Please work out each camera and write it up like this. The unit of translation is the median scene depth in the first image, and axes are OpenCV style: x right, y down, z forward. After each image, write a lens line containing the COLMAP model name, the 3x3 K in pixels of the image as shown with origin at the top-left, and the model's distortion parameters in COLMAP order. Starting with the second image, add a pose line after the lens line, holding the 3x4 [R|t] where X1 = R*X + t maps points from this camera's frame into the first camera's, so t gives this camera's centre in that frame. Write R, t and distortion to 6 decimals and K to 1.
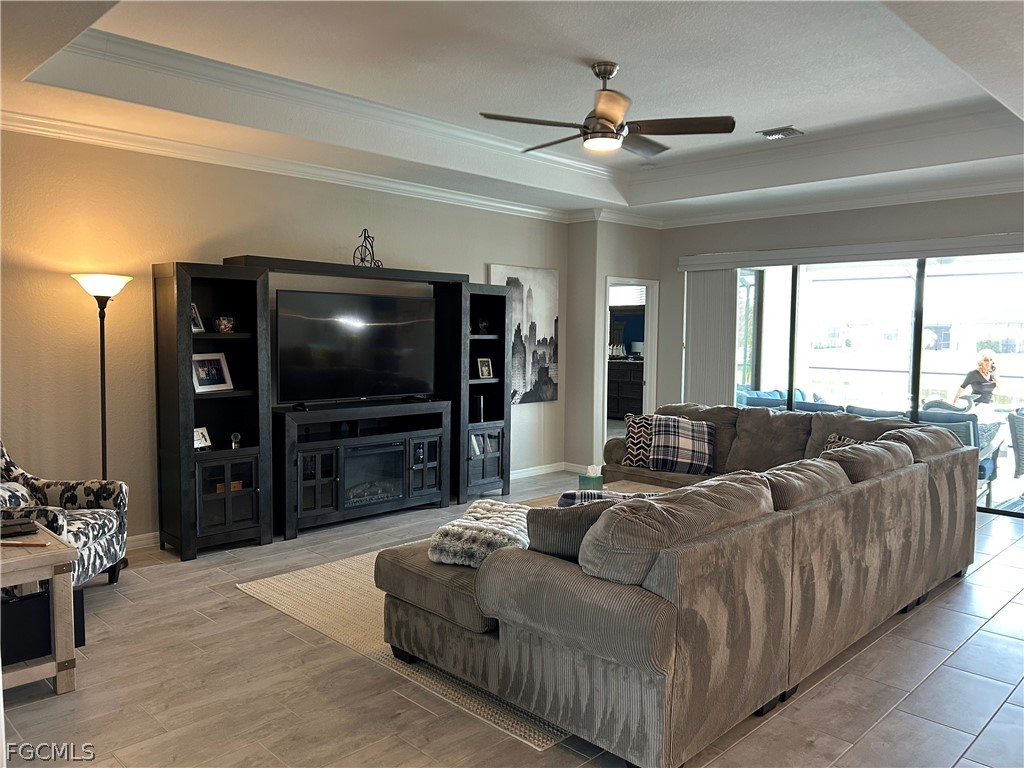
lens RADIAL K [[771.5, 0, 509.8], [0, 771.5, 384.8], [0, 0, 1]] dist [0.072828, -0.068305]
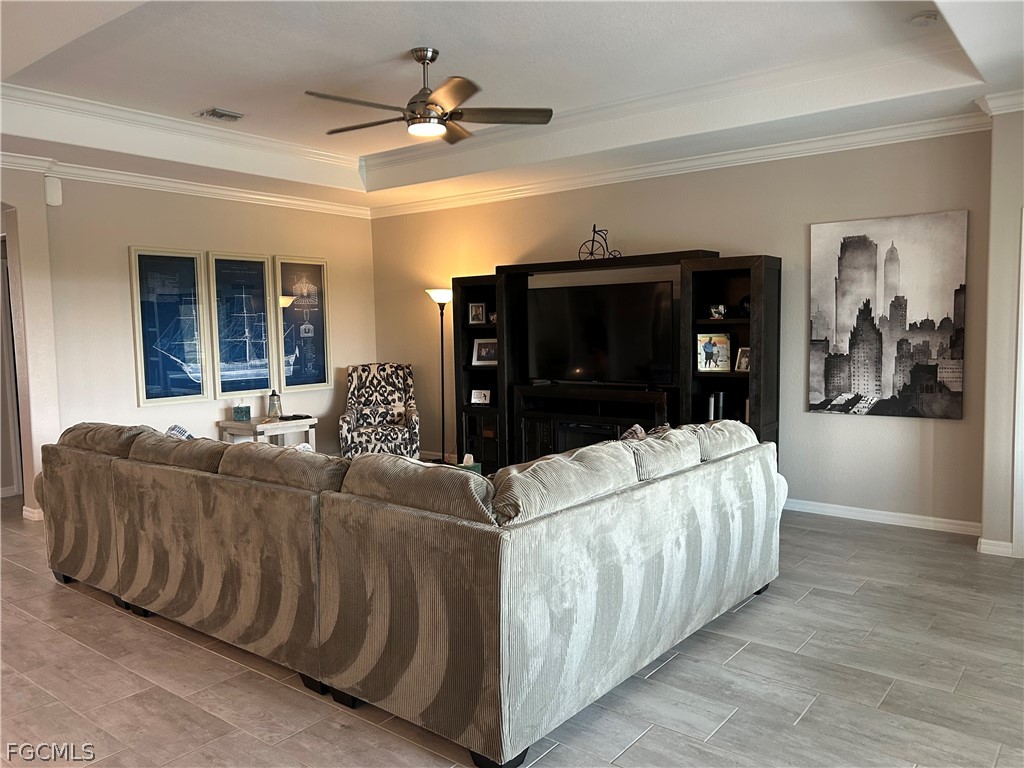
lens RADIAL K [[771.5, 0, 509.9], [0, 771.5, 381.1], [0, 0, 1]] dist [0.072828, -0.068305]
pose [[0.103019, 0.061289, -0.992789, 0.680381], [-0.050612, 0.997130, 0.056305, -0.029352], [0.993391, 0.044446, 0.105825, 0.600343]]
